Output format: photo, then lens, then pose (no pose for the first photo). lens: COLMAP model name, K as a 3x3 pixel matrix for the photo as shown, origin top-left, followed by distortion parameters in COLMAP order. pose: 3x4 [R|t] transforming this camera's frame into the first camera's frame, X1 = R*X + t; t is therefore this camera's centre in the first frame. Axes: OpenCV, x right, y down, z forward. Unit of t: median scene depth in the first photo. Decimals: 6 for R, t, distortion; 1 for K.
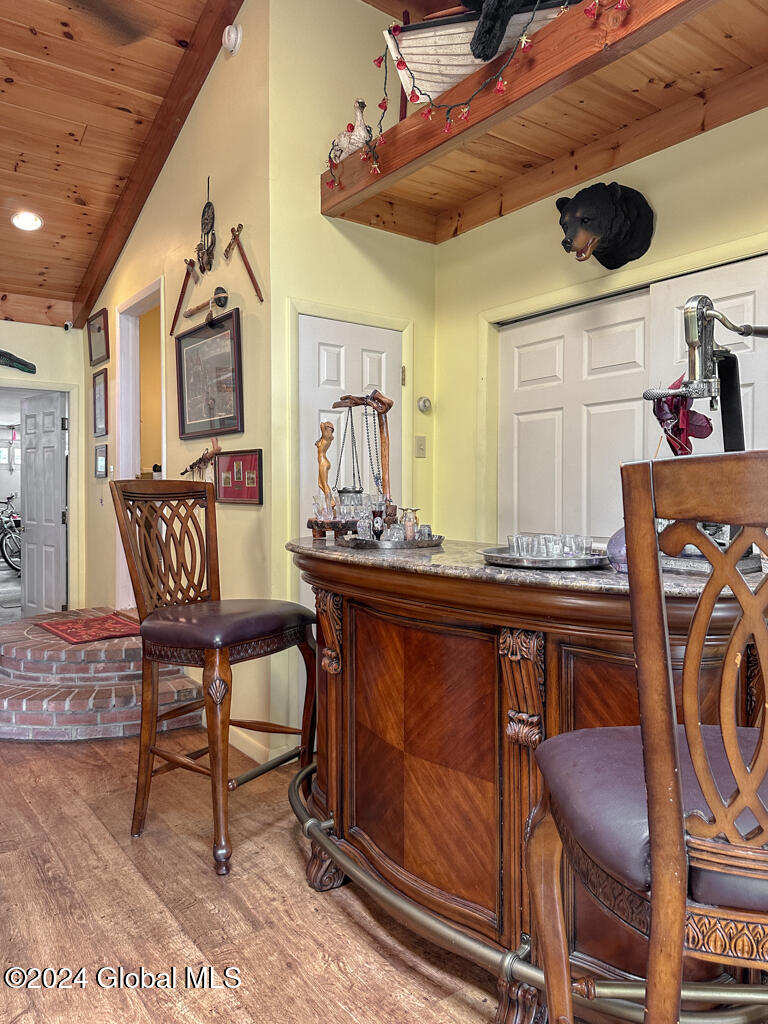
lens RADIAL K [[750.9, 0, 384.0], [0, 750.9, 512.0], [0, 0, 1]] dist [0.074028, -0.123978]
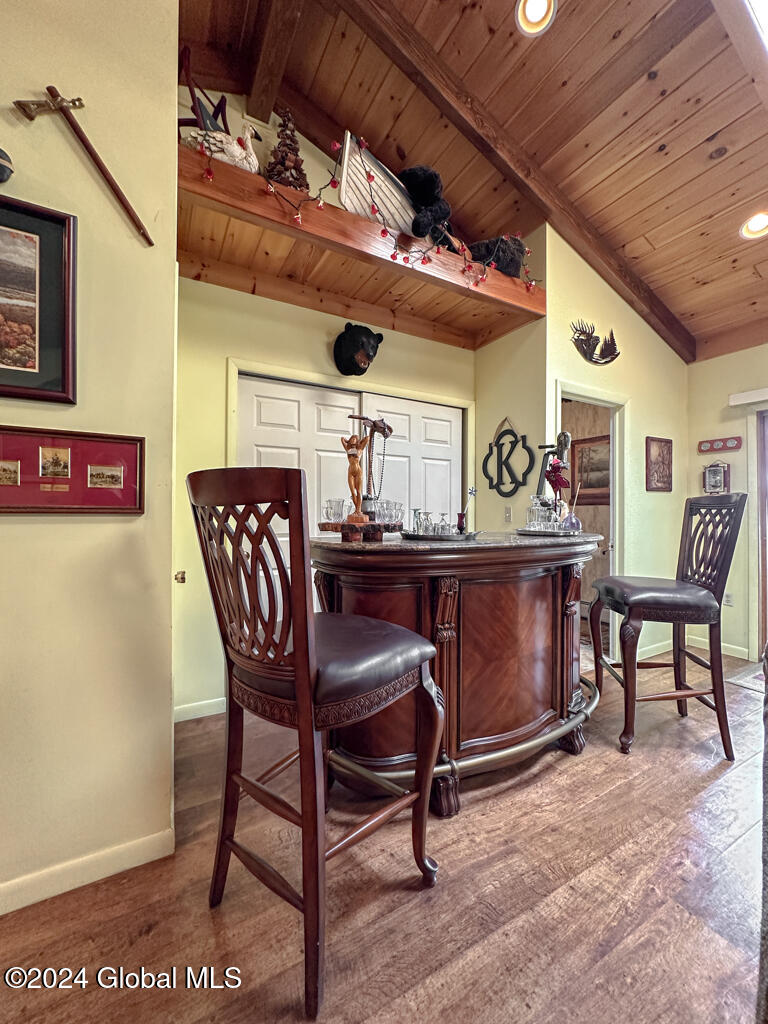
lens RADIAL K [[410.1, 0, 384.6], [0, 410.1, 516.7], [0, 0, 1]] dist [-0.015185, 0.000137]
pose [[0.096406, -0.011877, 0.995271, -0.820205], [0.022869, 0.999691, 0.009714, -0.009992], [-0.995079, 0.021824, 0.096647, 1.106351]]
